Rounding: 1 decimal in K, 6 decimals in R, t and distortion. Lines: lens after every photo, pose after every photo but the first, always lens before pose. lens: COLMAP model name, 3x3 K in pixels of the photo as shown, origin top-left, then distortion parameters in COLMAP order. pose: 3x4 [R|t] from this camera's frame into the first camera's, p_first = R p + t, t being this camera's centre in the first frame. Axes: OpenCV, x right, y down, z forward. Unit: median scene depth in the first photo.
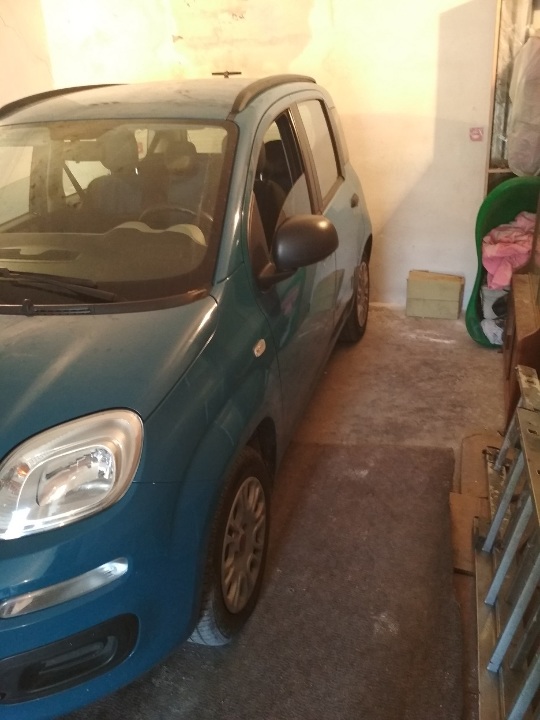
lens RADIAL K [[594.2, 0, 270.0], [0, 594.2, 360.0], [0, 0, 1]] dist [0.044251, -0.109631]
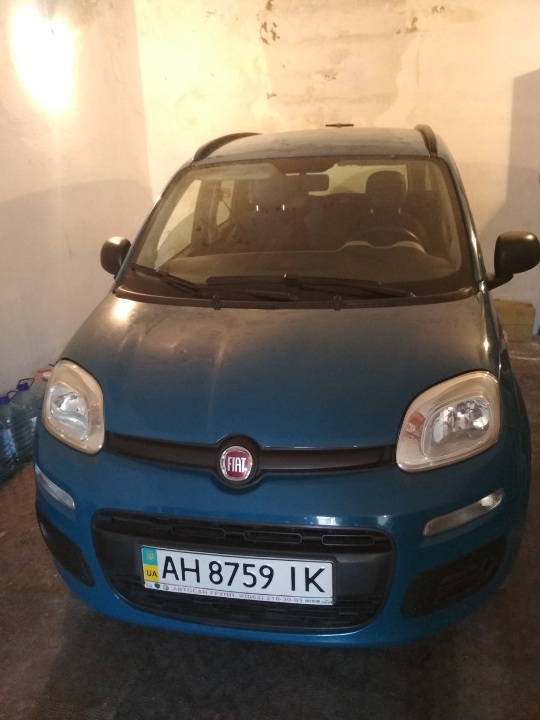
lens RADIAL K [[594.2, 0, 270.0], [0, 594.2, 360.0], [0, 0, 1]] dist [0.044251, -0.109631]
pose [[0.997232, -0.018682, 0.071960, -0.285872], [0.024988, 0.995829, -0.087752, 0.058409], [-0.070021, 0.089307, 0.993540, -0.075495]]
